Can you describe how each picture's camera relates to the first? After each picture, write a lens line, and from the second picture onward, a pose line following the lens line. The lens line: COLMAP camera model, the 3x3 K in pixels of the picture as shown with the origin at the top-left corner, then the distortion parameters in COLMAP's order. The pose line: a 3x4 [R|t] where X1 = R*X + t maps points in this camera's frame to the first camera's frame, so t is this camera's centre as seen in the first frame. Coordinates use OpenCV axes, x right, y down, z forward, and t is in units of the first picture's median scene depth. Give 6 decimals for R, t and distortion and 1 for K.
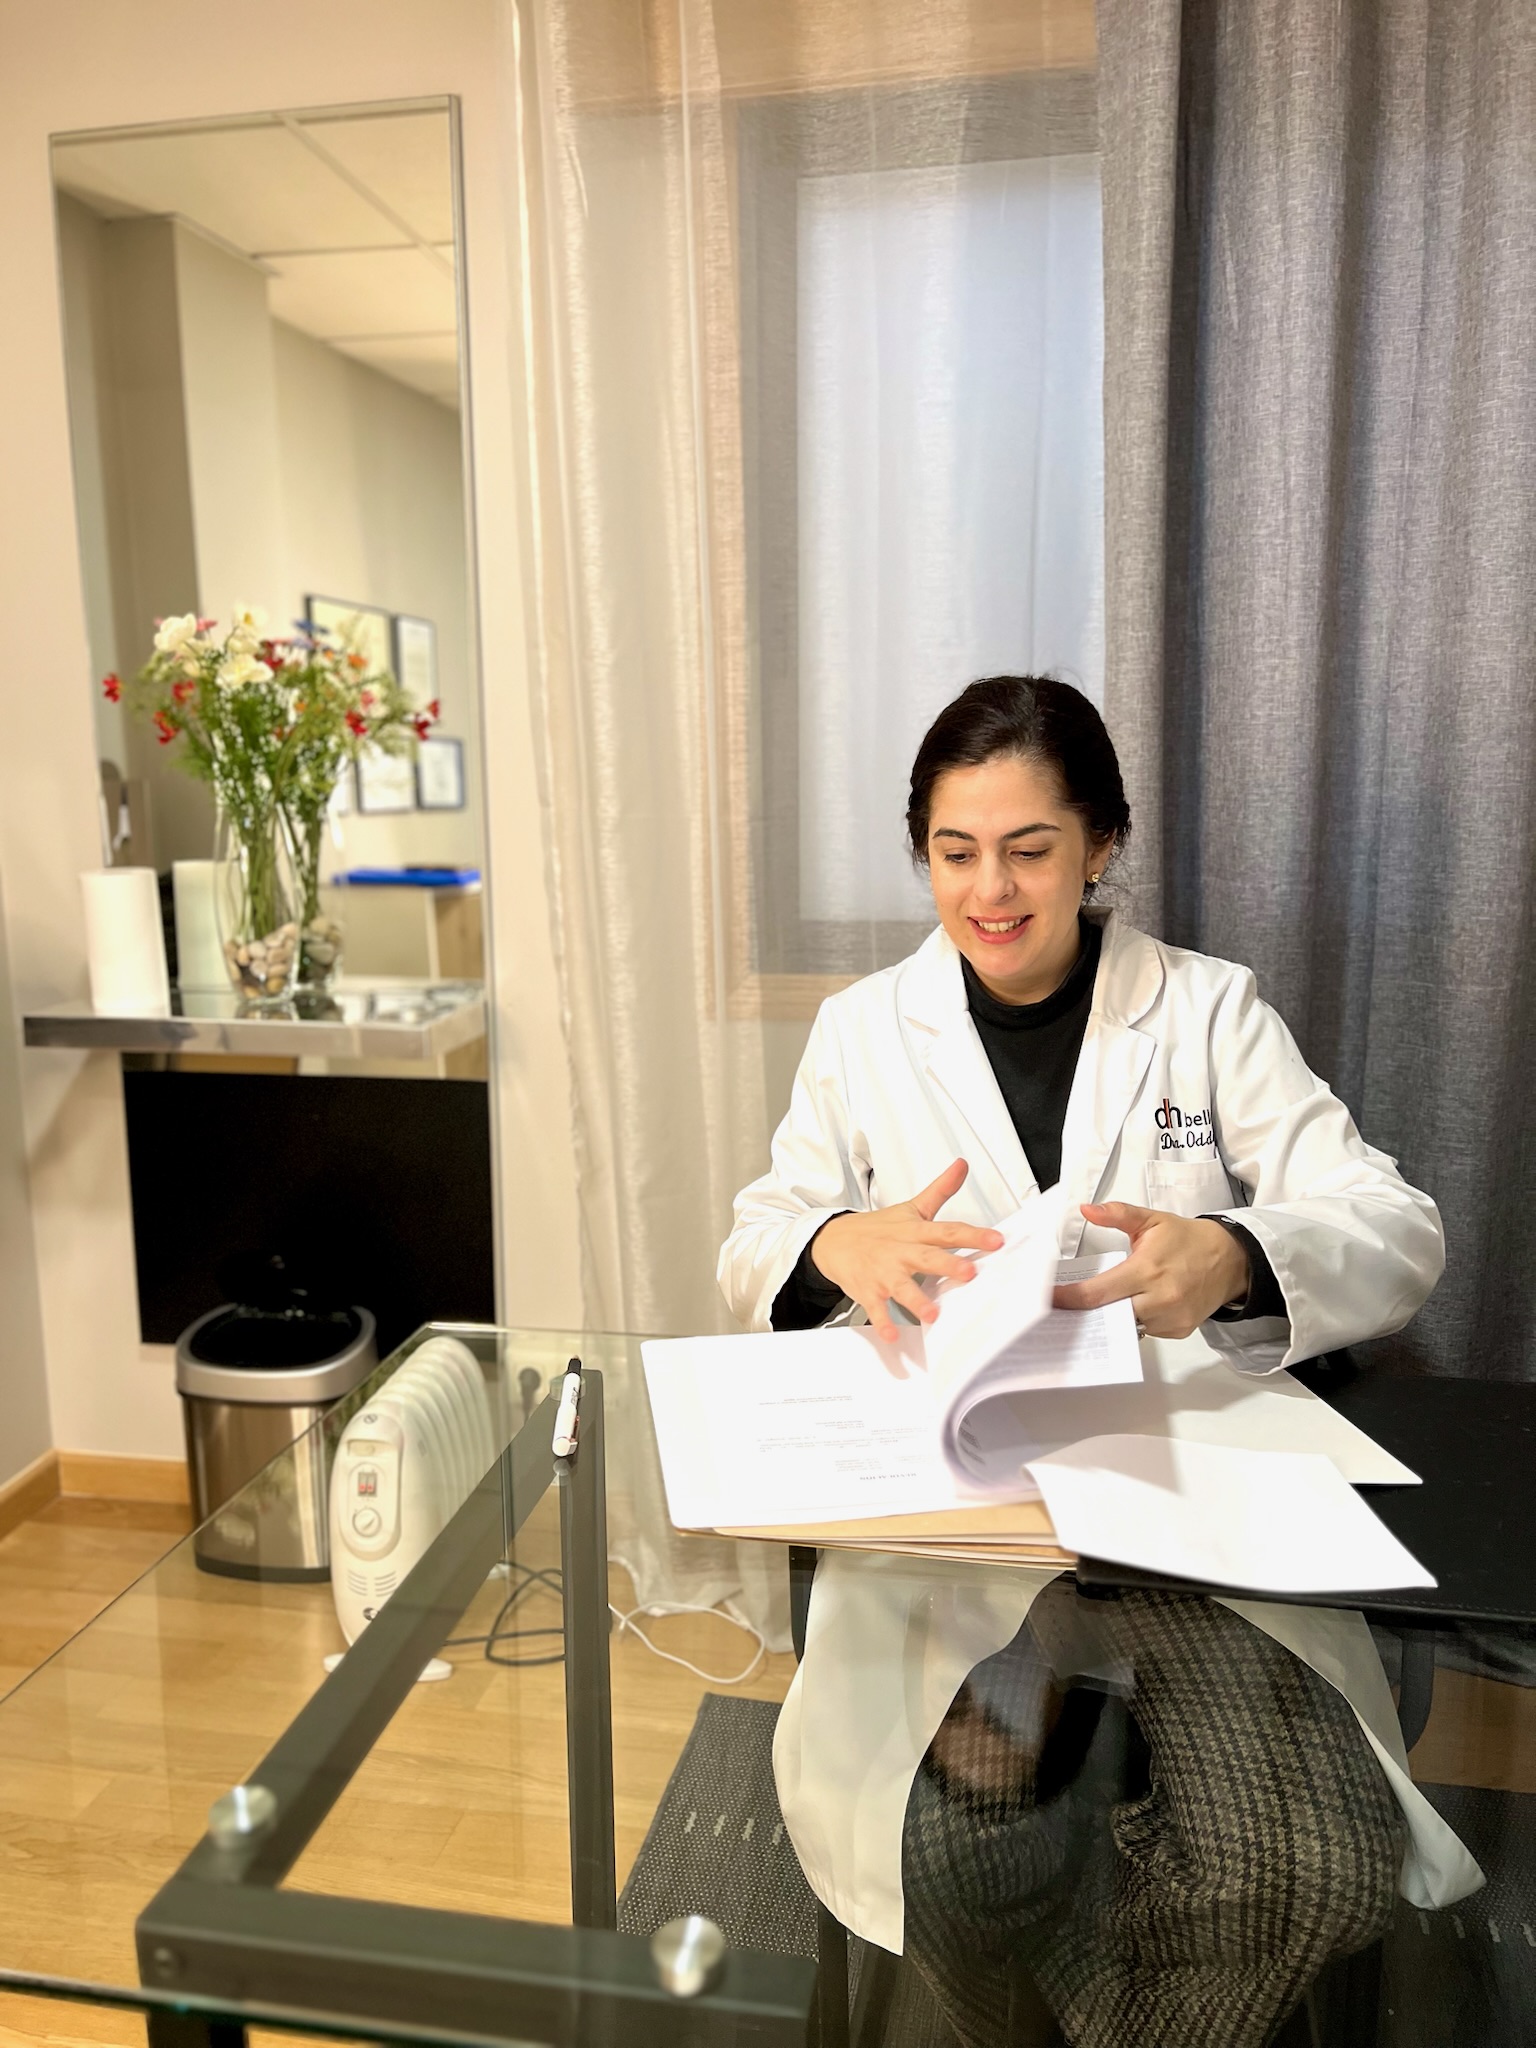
lens RADIAL K [[1552.4, 0, 768.4], [0, 1552.4, 1027.6], [0, 0, 1]] dist [0.016882, -0.008735]
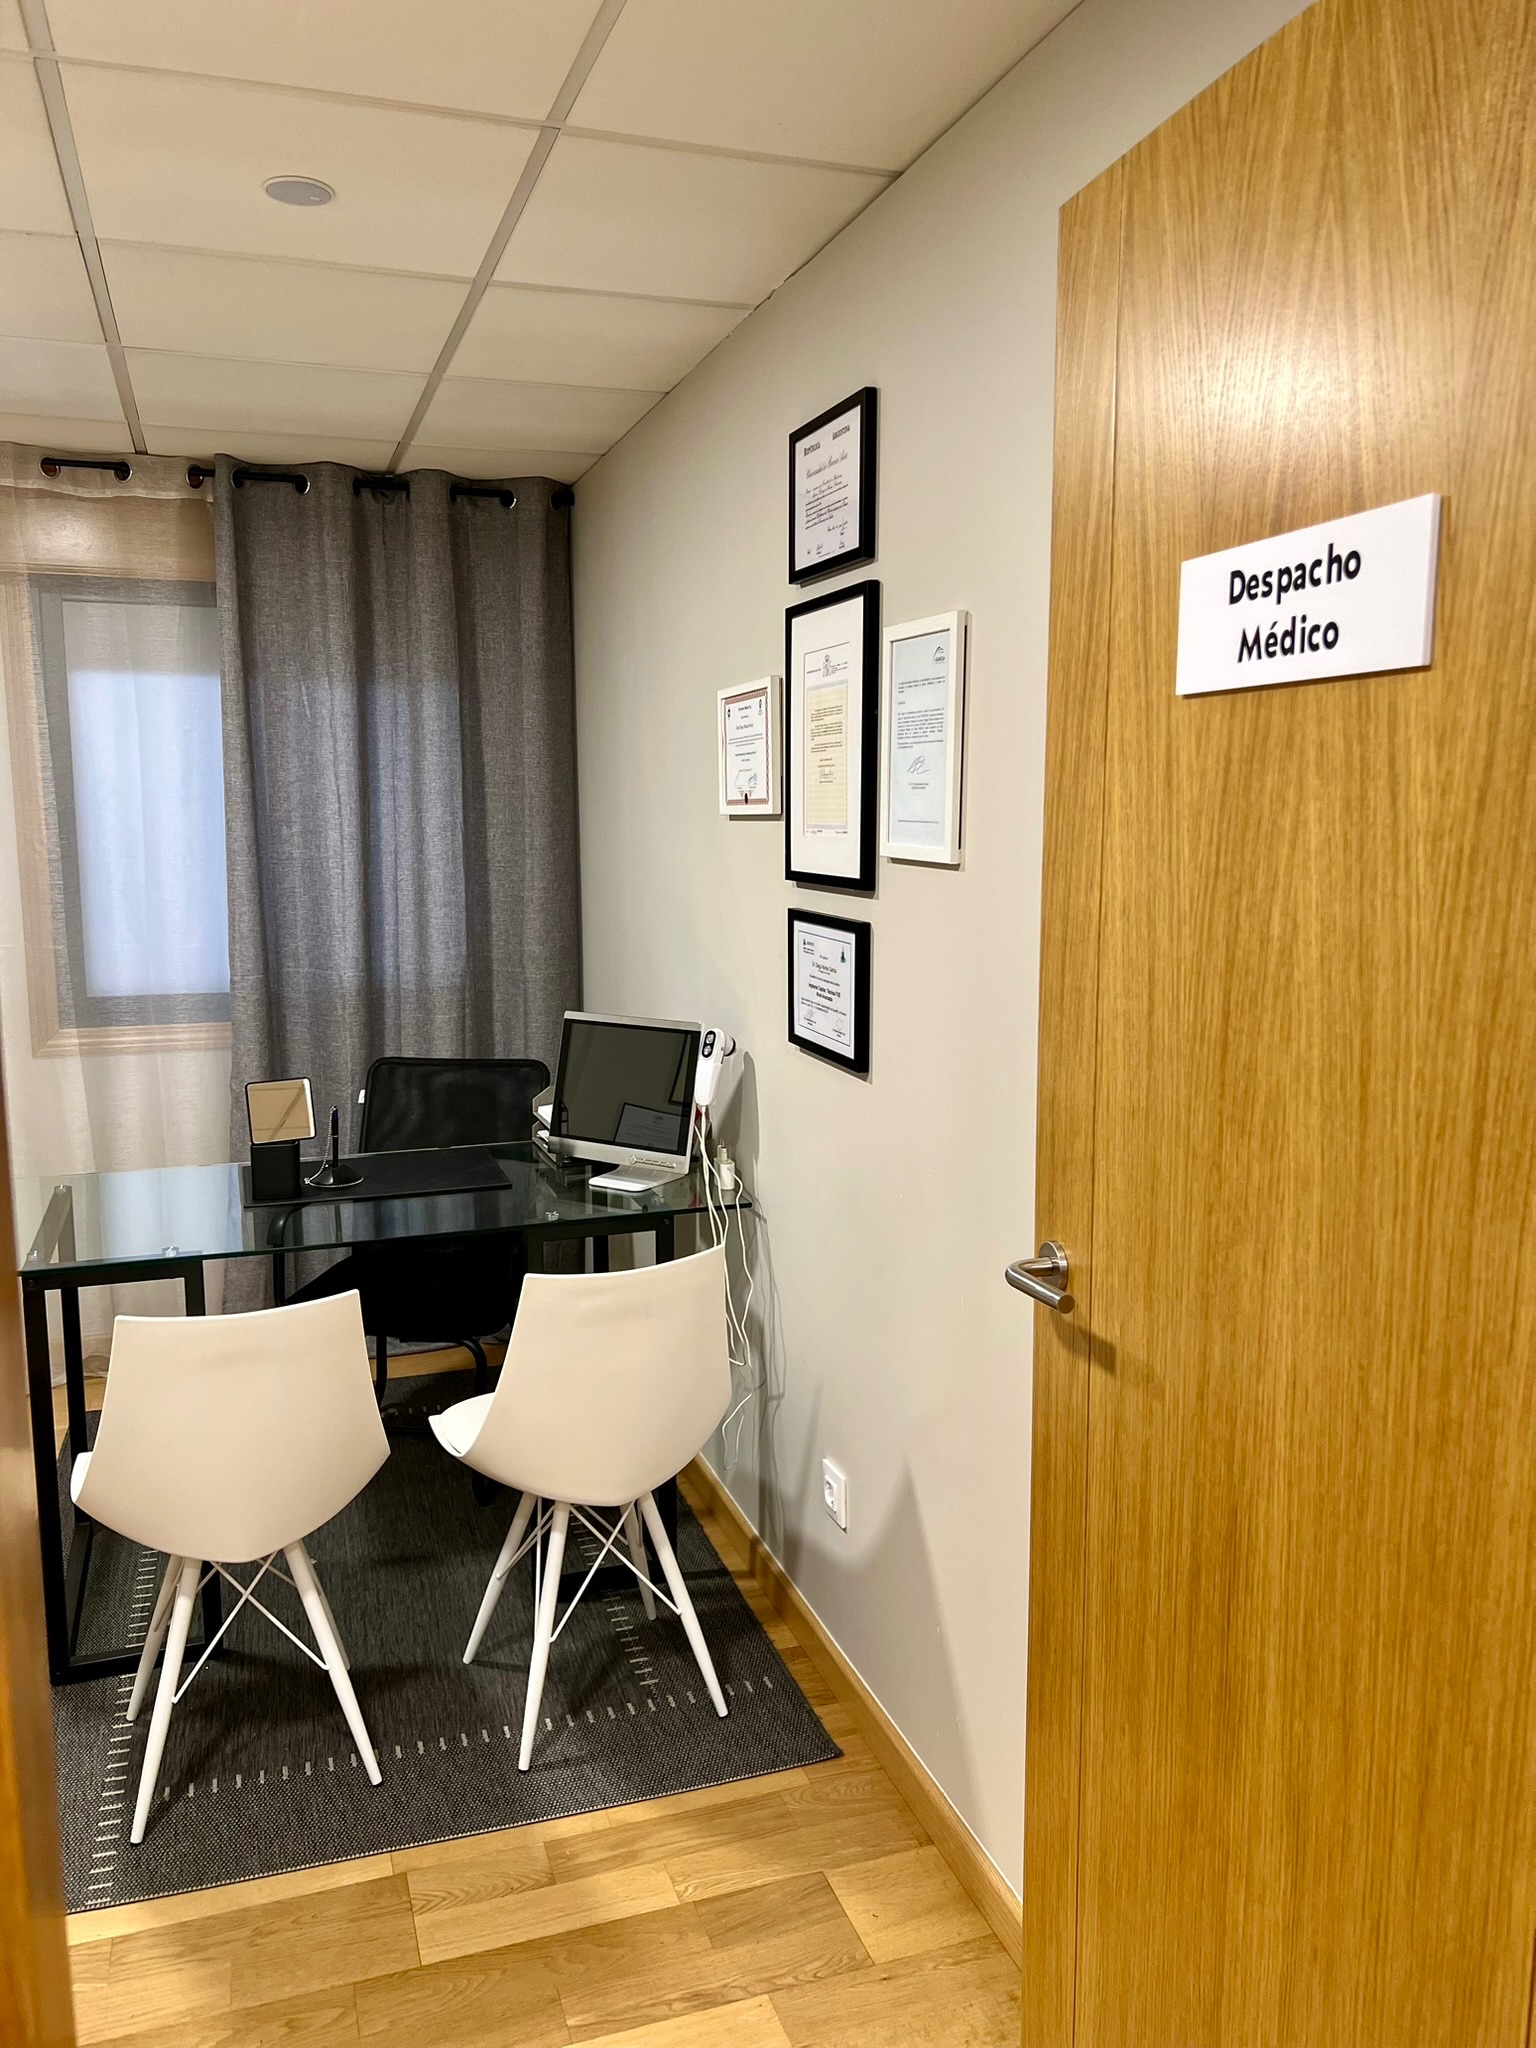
lens RADIAL K [[1552.4, 0, 778.3], [0, 1552.4, 1031.9], [0, 0, 1]] dist [0.016882, -0.008735]
pose [[0.876930, -0.045221, 0.478485, -0.187907], [0.065415, 0.997529, -0.025613, 0.086164], [-0.476145, 0.053761, 0.877722, -1.193083]]
